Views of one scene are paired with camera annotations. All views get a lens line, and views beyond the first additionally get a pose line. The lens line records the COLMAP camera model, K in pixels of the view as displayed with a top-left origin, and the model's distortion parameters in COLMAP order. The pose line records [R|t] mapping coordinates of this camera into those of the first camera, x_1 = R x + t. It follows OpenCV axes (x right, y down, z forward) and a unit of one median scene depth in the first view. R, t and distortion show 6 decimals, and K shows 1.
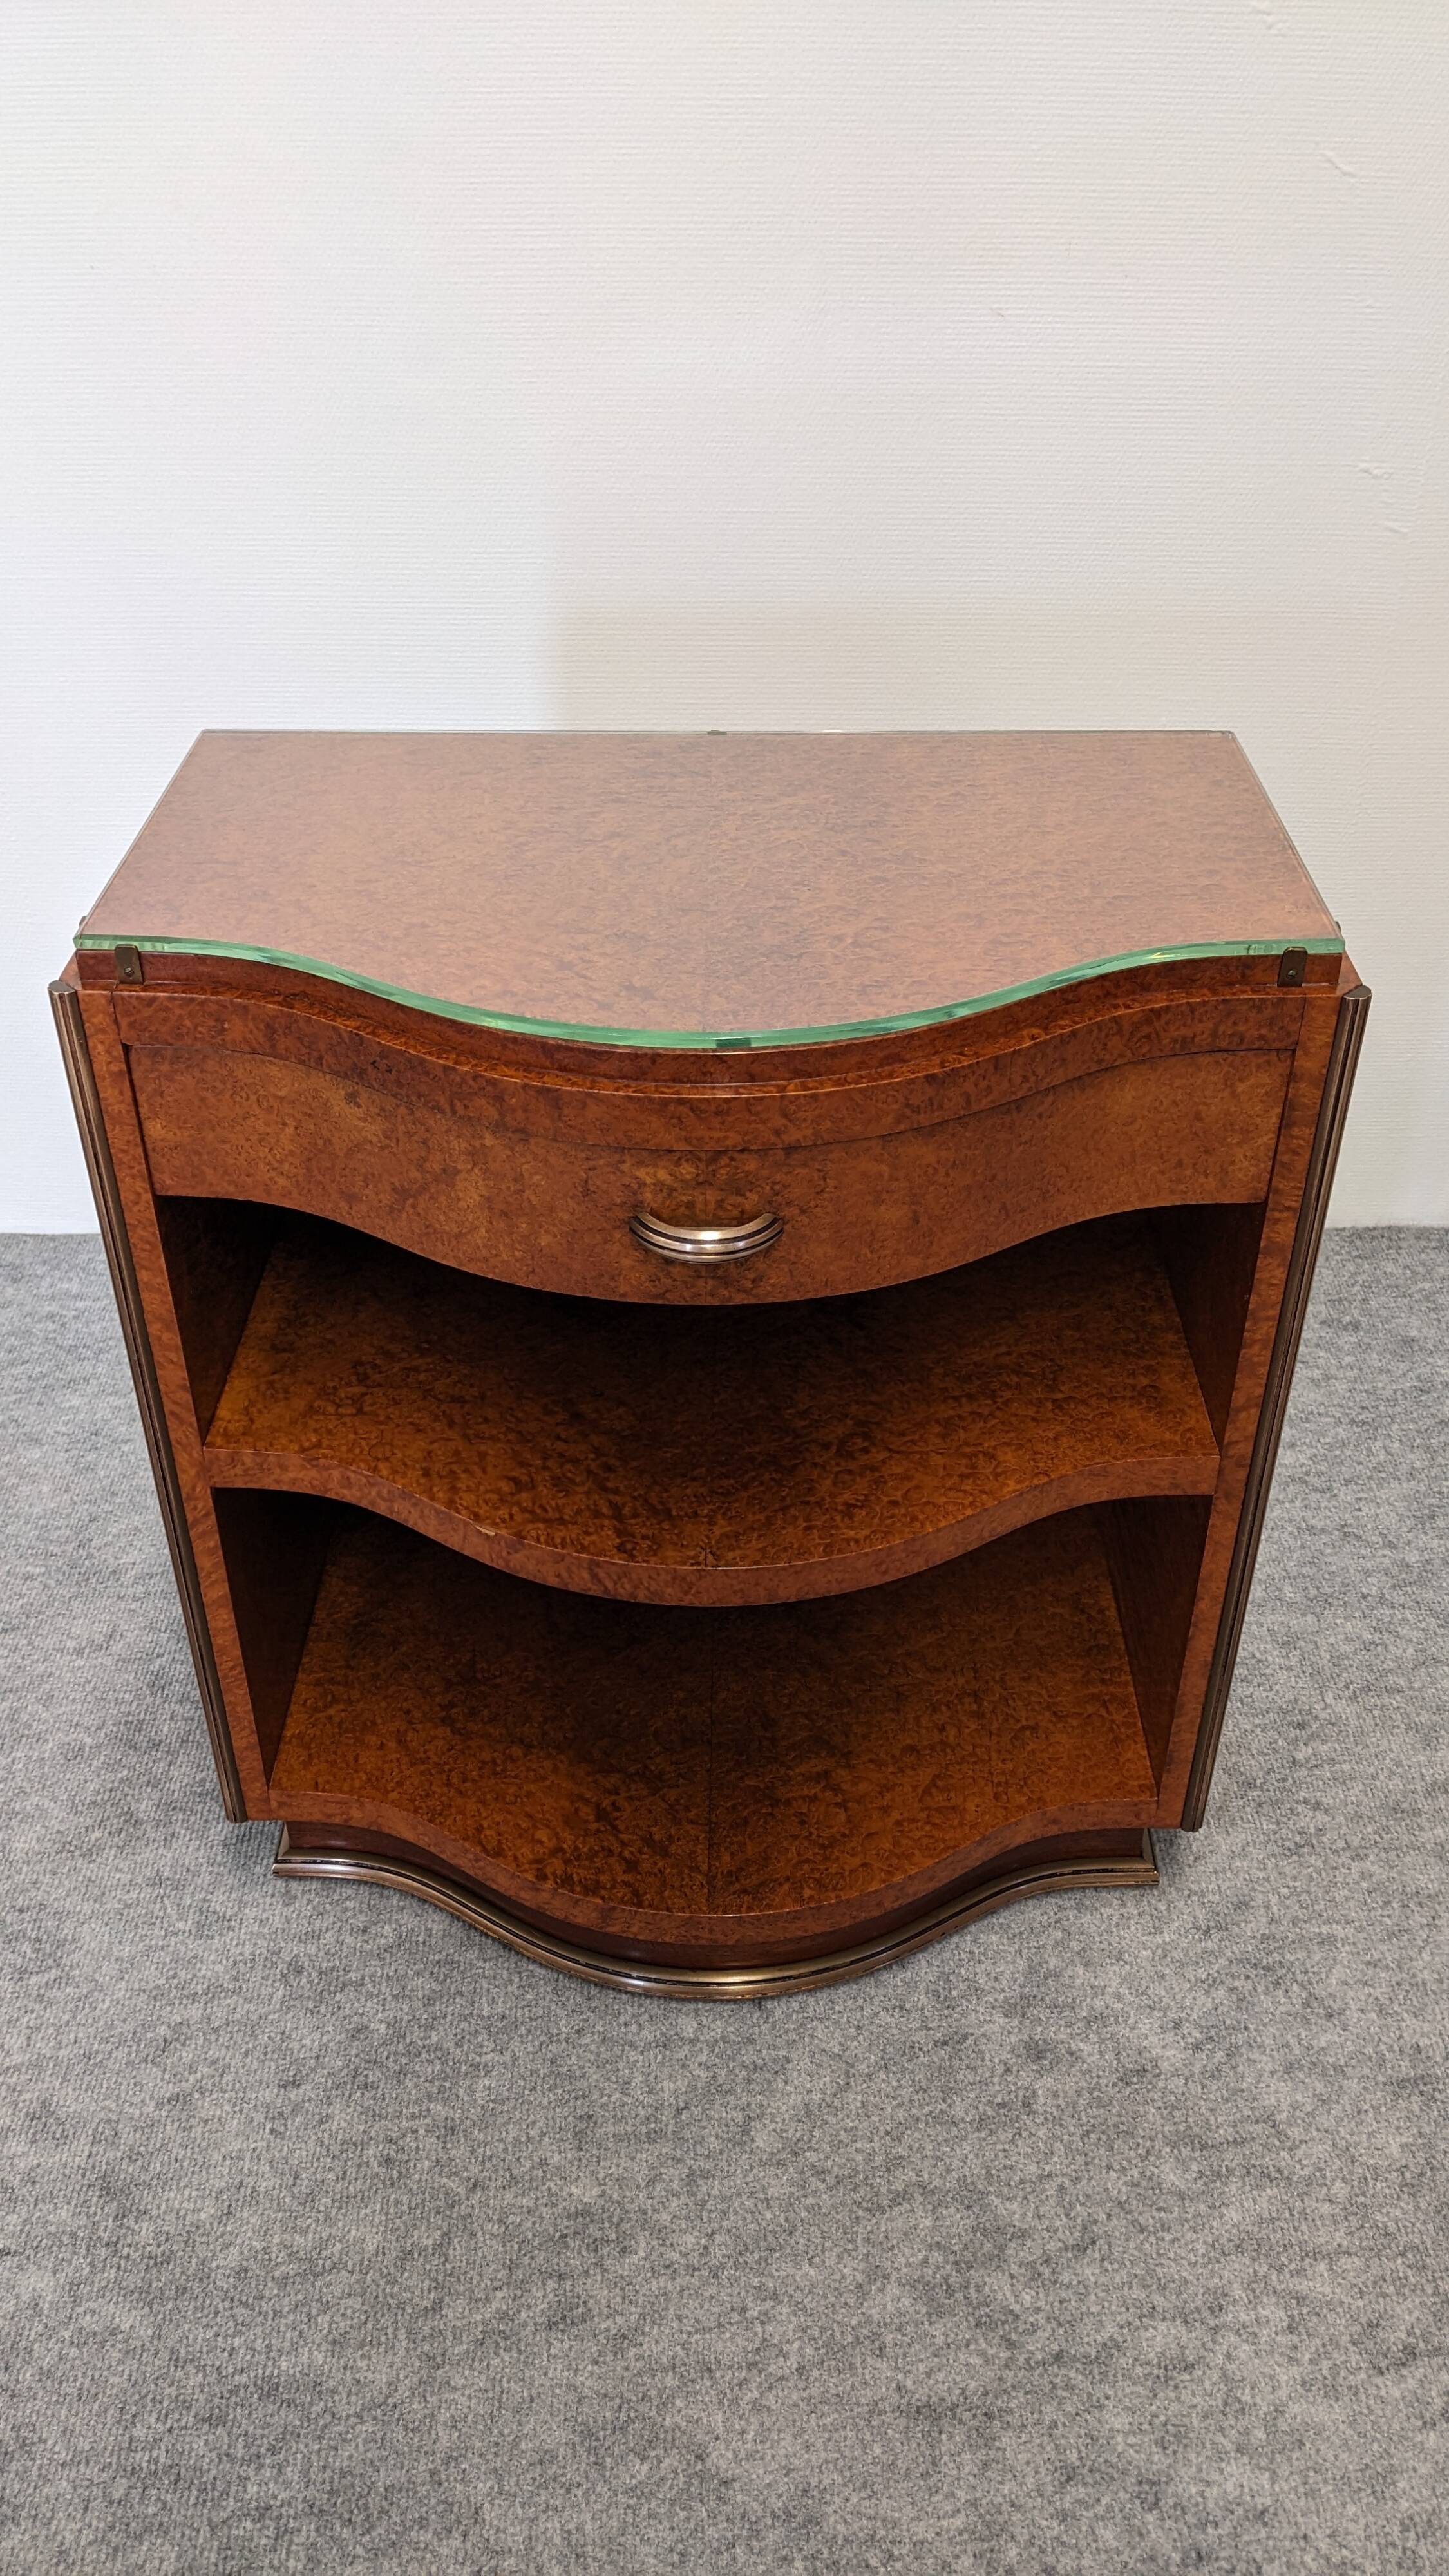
lens RADIAL K [[2005.8, 0, 705.4], [0, 2005.8, 1284.8], [0, 0, 1]] dist [0.048226, -0.074168]
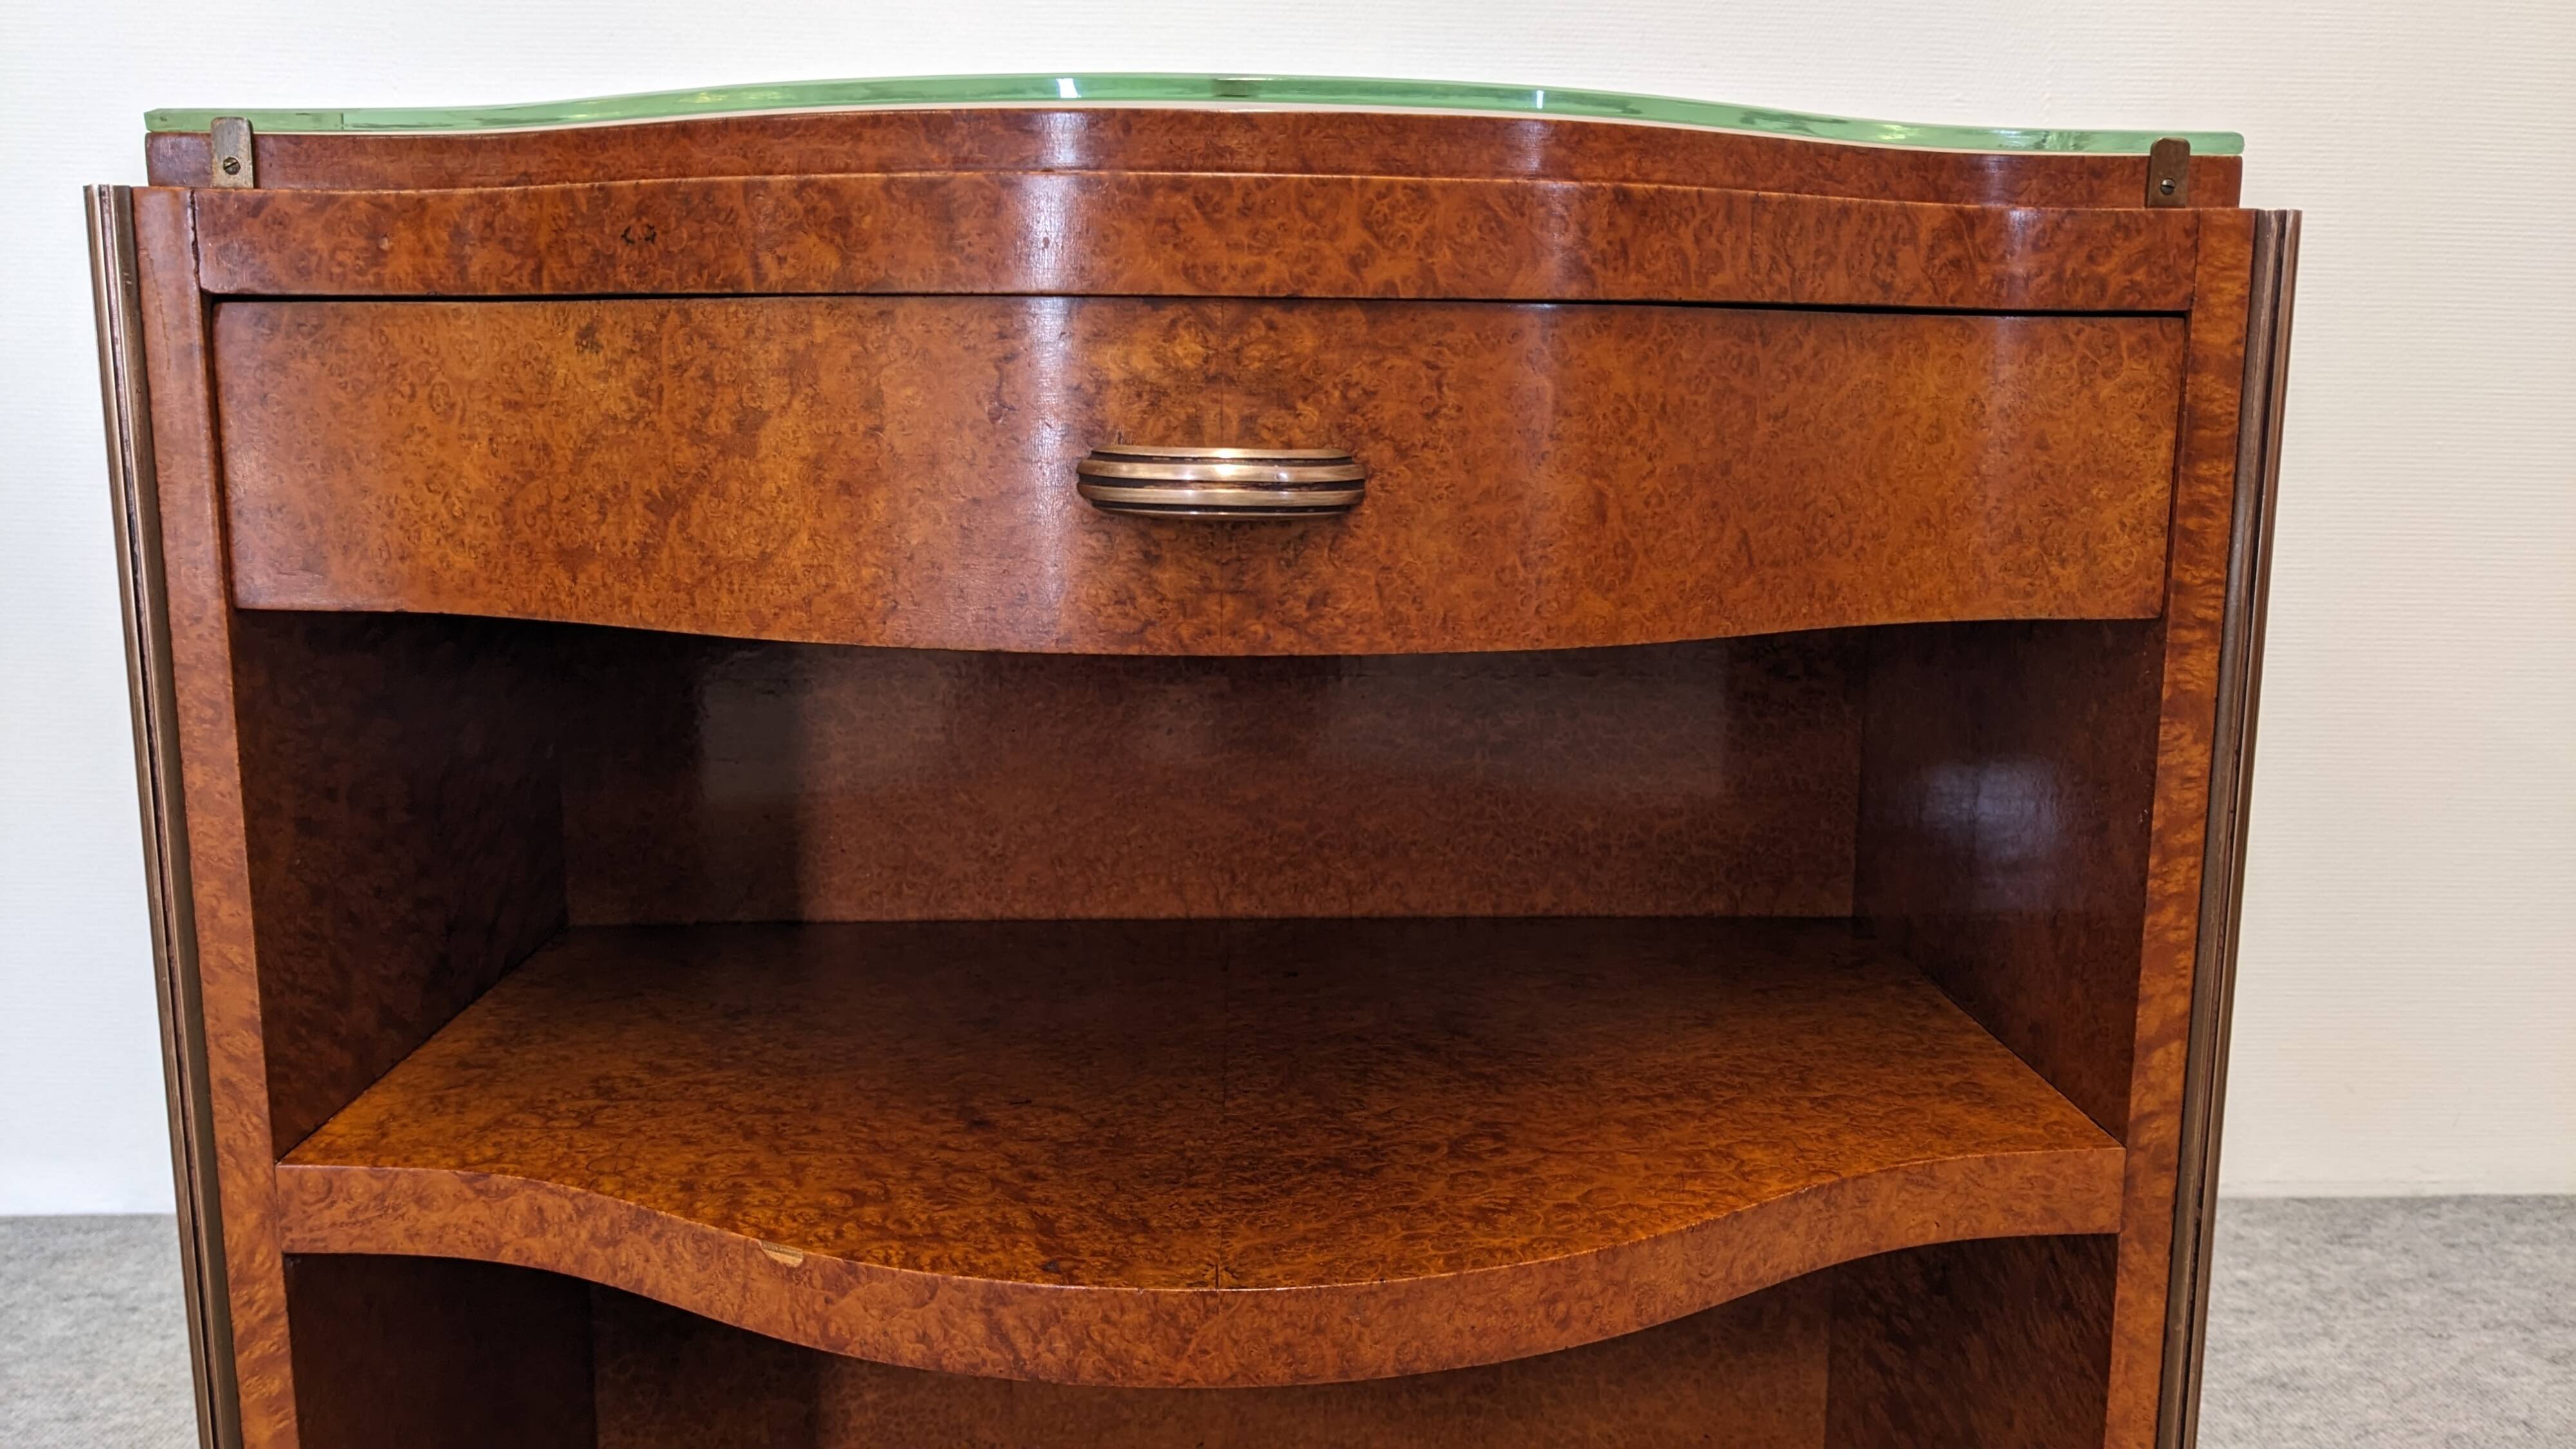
lens RADIAL K [[2015.3, 0, 1309.4], [0, 2015.3, 743.3], [0, 0, 1]] dist [0.040039, -0.067085]
pose [[0.998137, 0.002145, 0.060979, -0.007374], [0.024568, 0.900662, -0.433826, 0.222687], [-0.055852, 0.434516, 0.898931, 0.450413]]
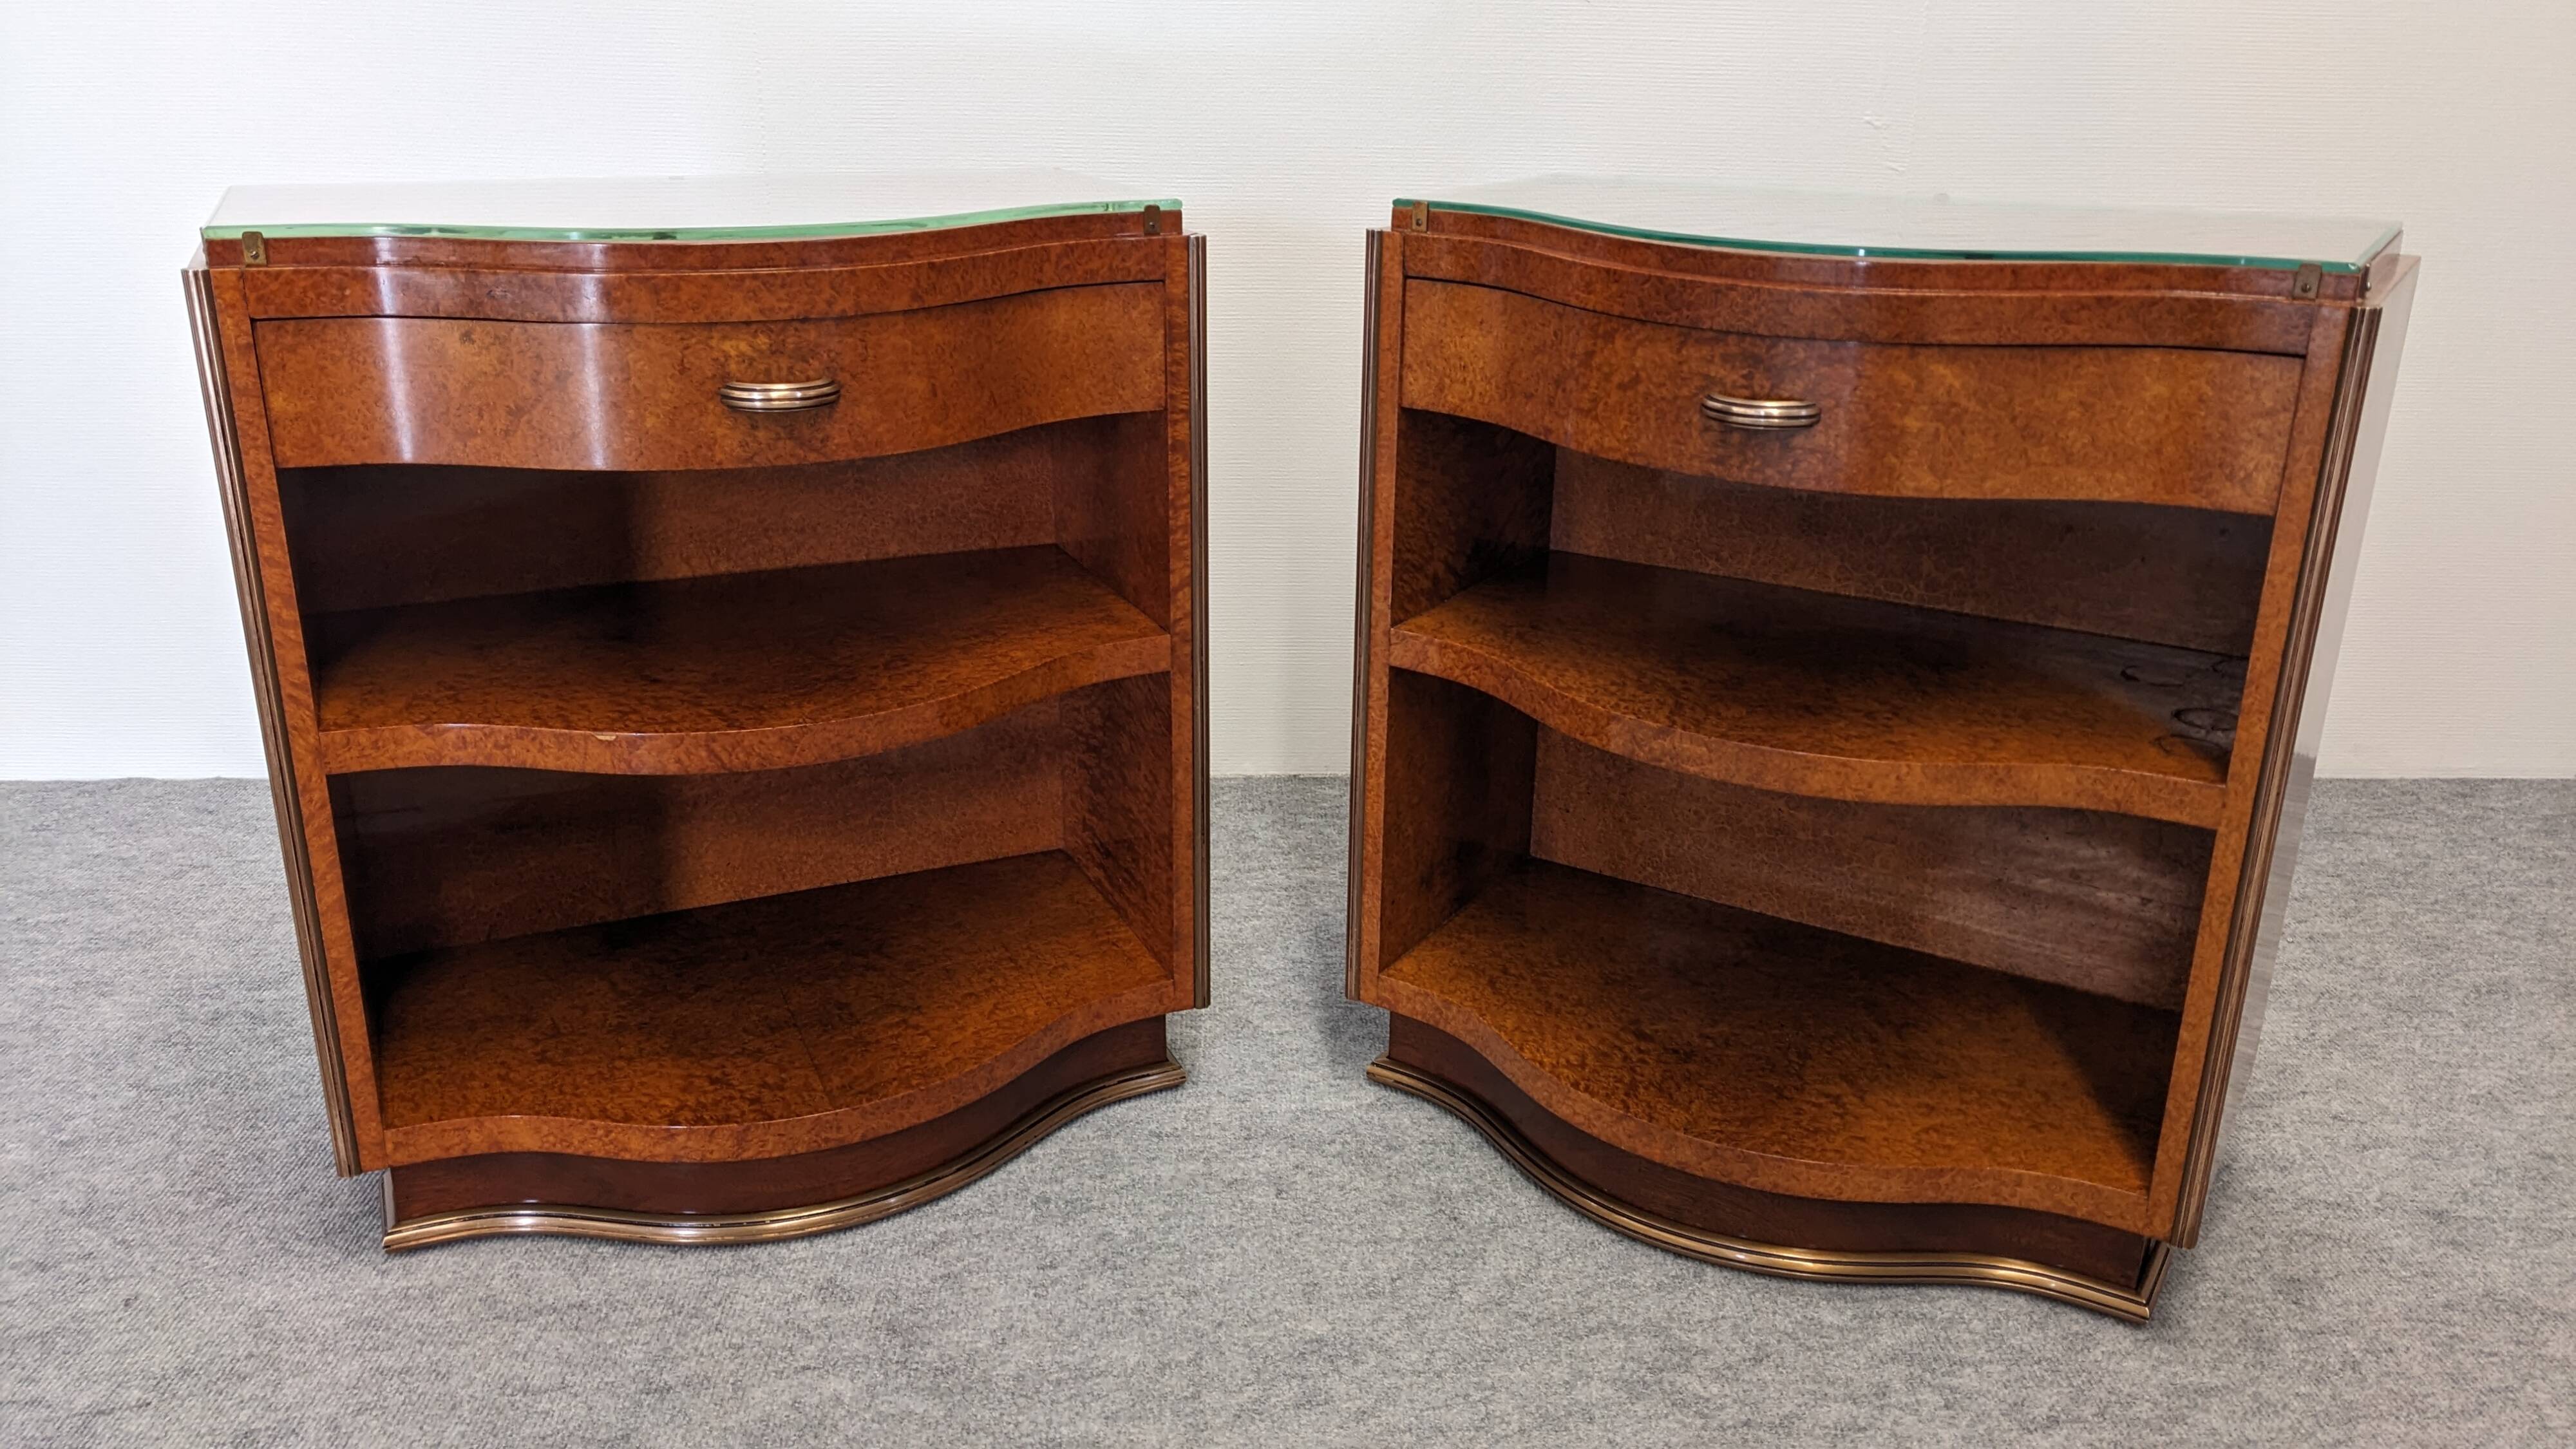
lens RADIAL K [[2005.8, 0, 1281.6], [0, 2005.8, 736.8], [0, 0, 1]] dist [0.048226, -0.074168]
pose [[0.909319, -0.129389, 0.395471, -0.208197], [0.230064, 0.948274, -0.218740, 0.453134], [-0.346712, 0.289888, 0.892051, -0.184929]]
